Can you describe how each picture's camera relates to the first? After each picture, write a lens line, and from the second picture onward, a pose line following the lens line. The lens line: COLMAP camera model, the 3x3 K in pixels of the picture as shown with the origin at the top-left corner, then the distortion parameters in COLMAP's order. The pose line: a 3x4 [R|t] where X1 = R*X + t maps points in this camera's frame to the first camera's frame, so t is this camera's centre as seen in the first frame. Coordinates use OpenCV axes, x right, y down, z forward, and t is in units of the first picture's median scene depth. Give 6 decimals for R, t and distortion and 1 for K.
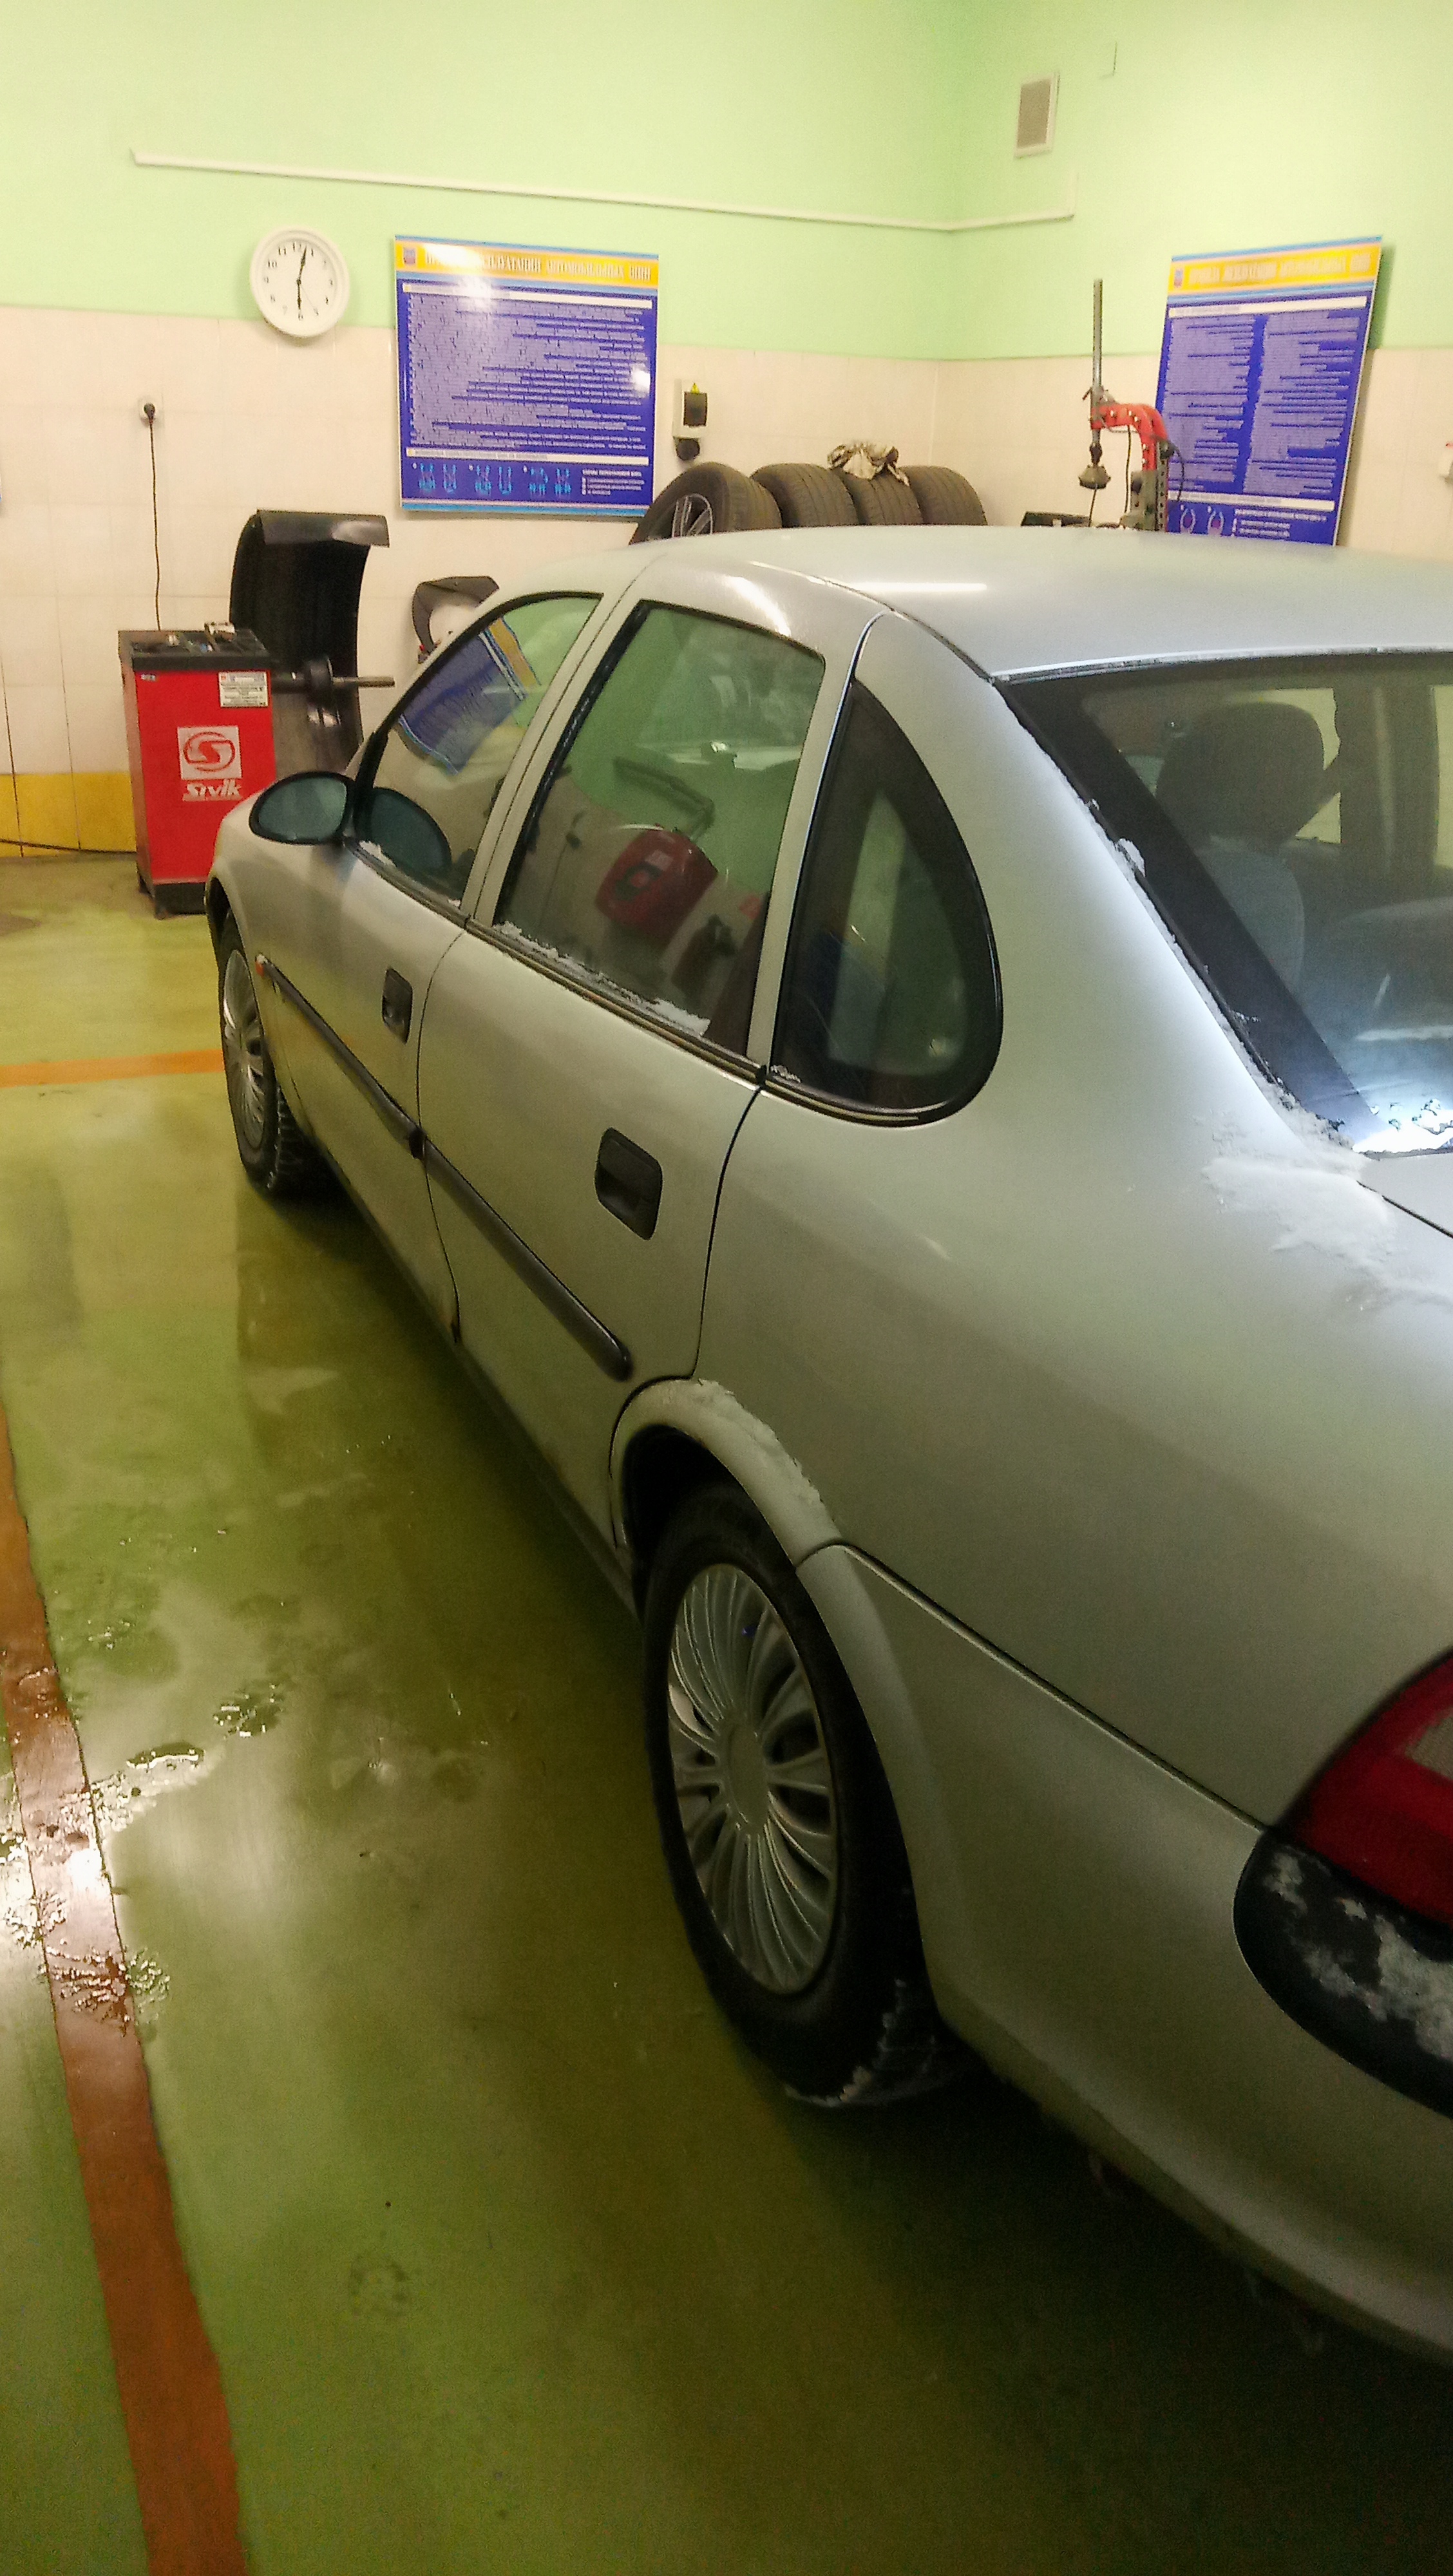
lens RADIAL K [[1965.5, 0, 726.5], [0, 1965.5, 1288.0], [0, 0, 1]] dist [-0.016349, -0.005152]
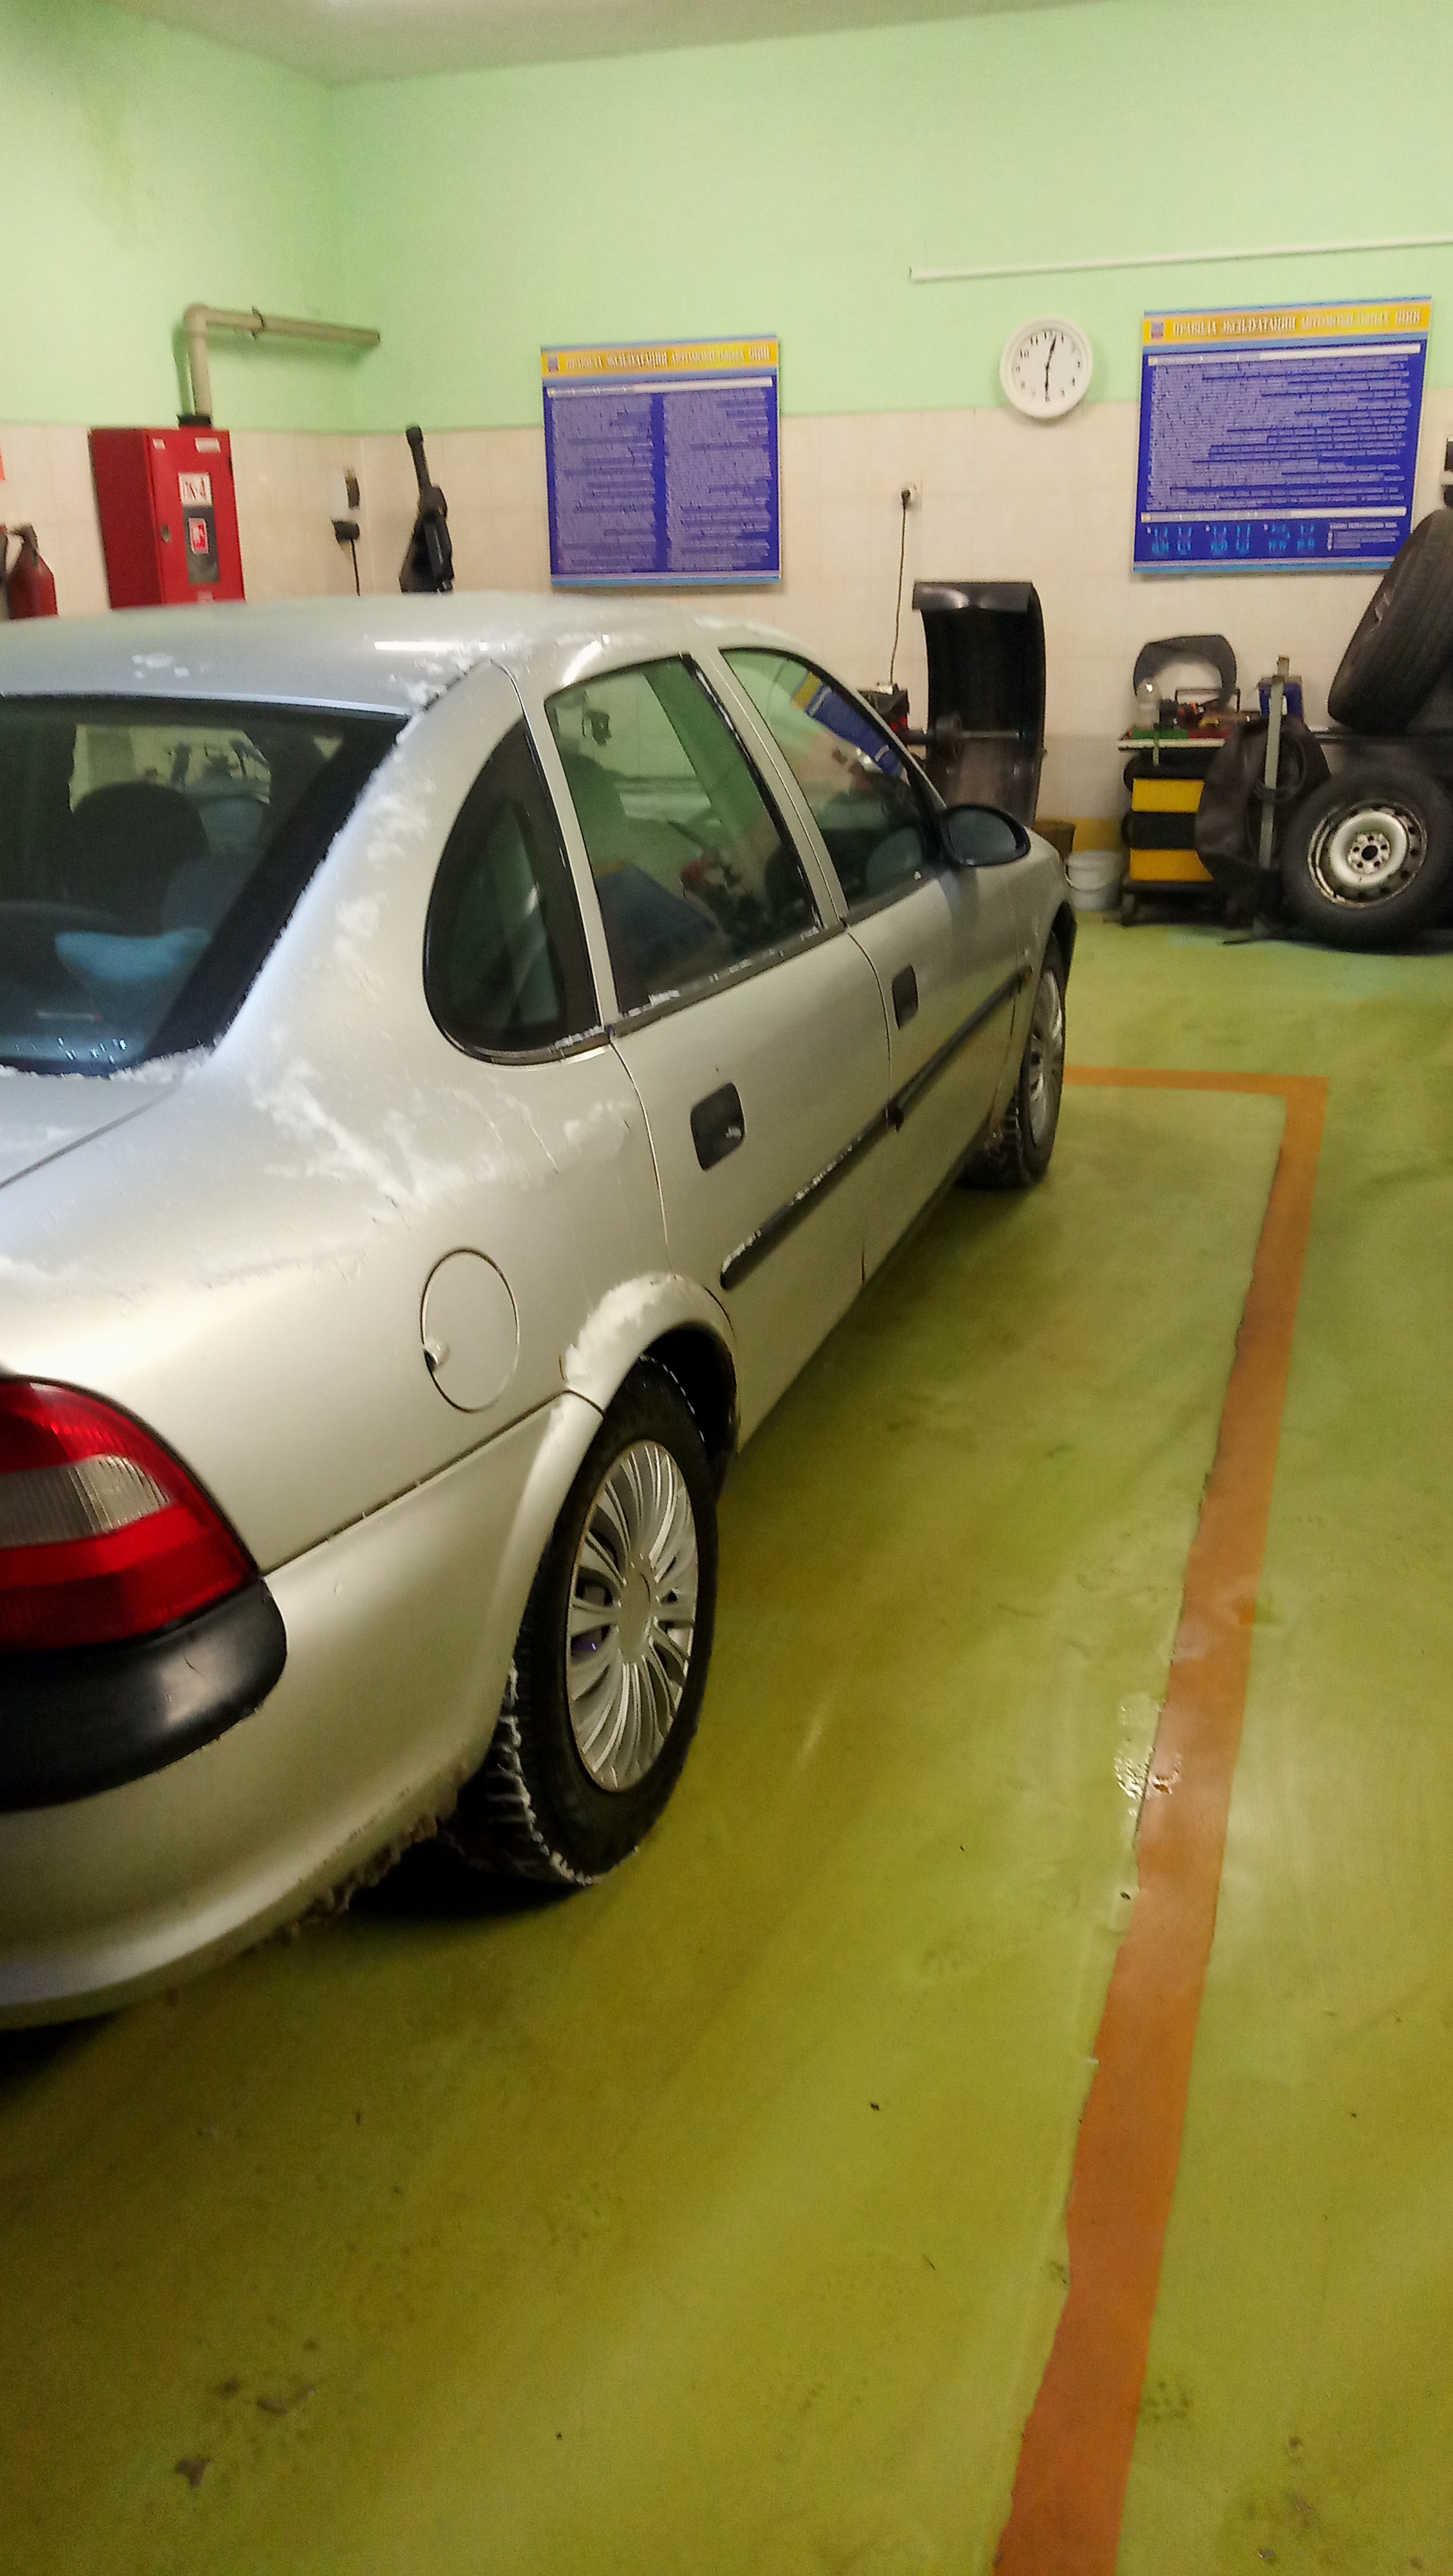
lens RADIAL K [[2006.9, 0, 726.5], [0, 2006.9, 1288.0], [0, 0, 1]] dist [-0.002716, 0.001364]
pose [[0.761839, 0.179448, -0.622414, 0.398880], [-0.201060, 0.978912, 0.036131, -0.019916], [0.615772, 0.097616, 0.781854, 0.069253]]
